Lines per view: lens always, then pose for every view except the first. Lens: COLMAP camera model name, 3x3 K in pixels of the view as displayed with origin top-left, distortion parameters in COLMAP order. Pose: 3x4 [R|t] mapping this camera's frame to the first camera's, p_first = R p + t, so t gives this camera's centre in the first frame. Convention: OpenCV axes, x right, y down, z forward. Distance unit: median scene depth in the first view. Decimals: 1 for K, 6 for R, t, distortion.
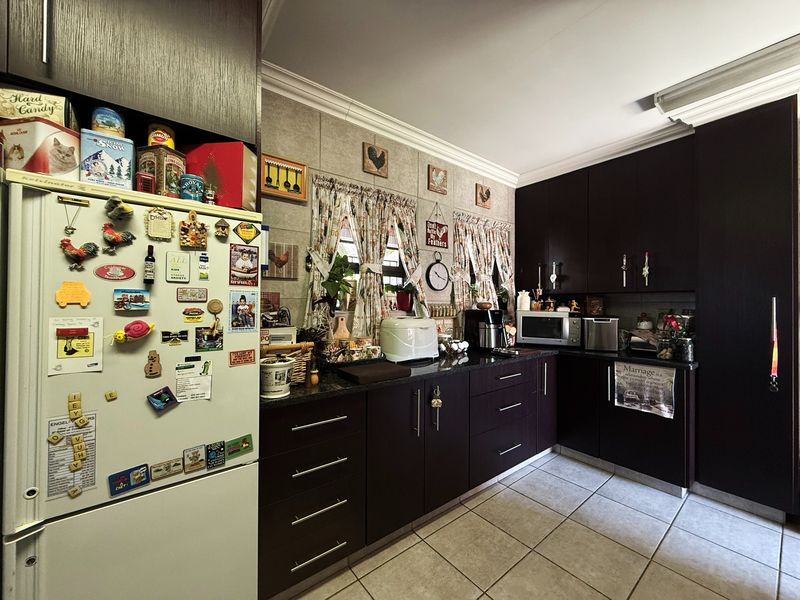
lens RADIAL K [[319.0, 0, 400.6], [0, 319.0, 299.5], [0, 0, 1]] dist [-0.001167, 0.000121]
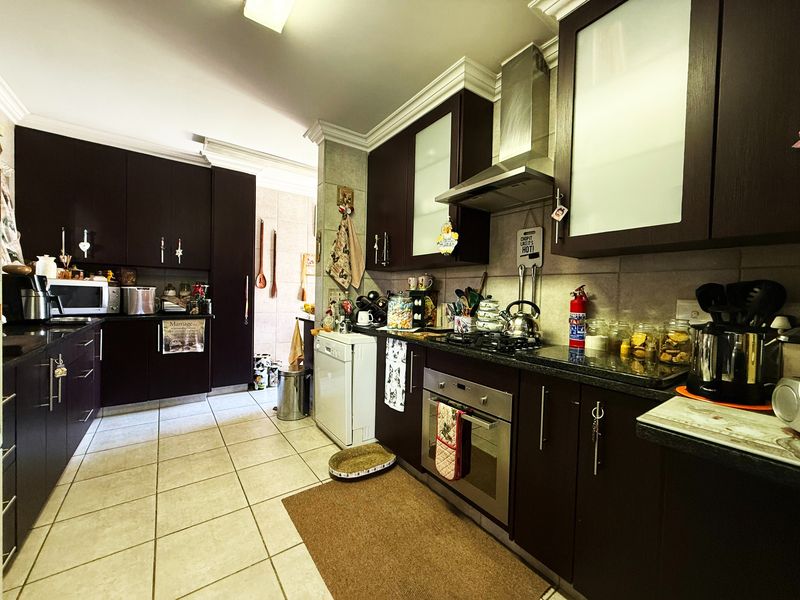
lens RADIAL K [[319.0, 0, 400.6], [0, 319.0, 299.5], [0, 0, 1]] dist [-0.001167, 0.000121]
pose [[0.022012, -0.018872, 0.999580, -0.596552], [-0.036144, 0.999153, 0.019660, 0.051481], [-0.999104, -0.036561, 0.021311, 0.017160]]
